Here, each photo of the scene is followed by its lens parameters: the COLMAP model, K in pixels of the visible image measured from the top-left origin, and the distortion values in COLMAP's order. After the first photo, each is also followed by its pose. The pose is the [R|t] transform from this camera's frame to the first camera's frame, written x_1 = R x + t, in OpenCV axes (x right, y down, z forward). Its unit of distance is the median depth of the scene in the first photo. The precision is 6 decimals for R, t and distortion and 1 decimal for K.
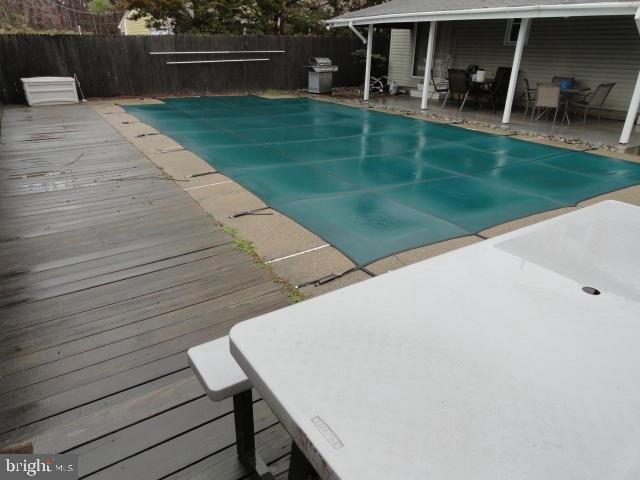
lens RADIAL K [[439.4, 0, 320.0], [0, 439.4, 240.0], [0, 0, 1]] dist [-0.004276, 0.004992]
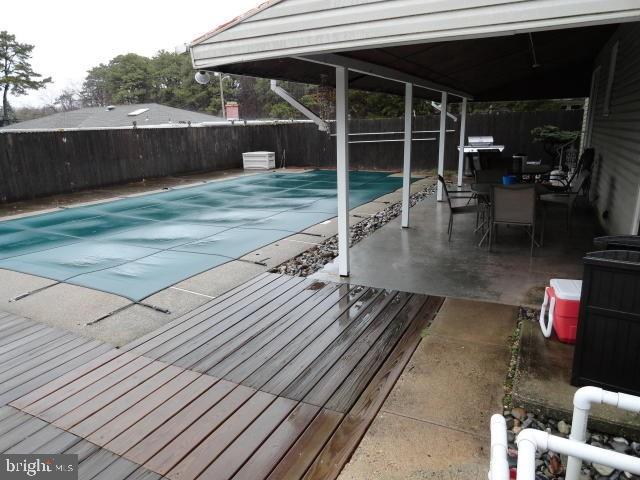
lens RADIAL K [[439.4, 0, 320.0], [0, 439.4, 240.0], [0, 0, 1]] dist [-0.004276, 0.004992]
pose [[0.477319, 0.193607, -0.857137, 0.675746], [-0.322729, 0.945883, 0.033933, -0.165337], [0.817321, 0.260426, 0.513970, 0.386213]]
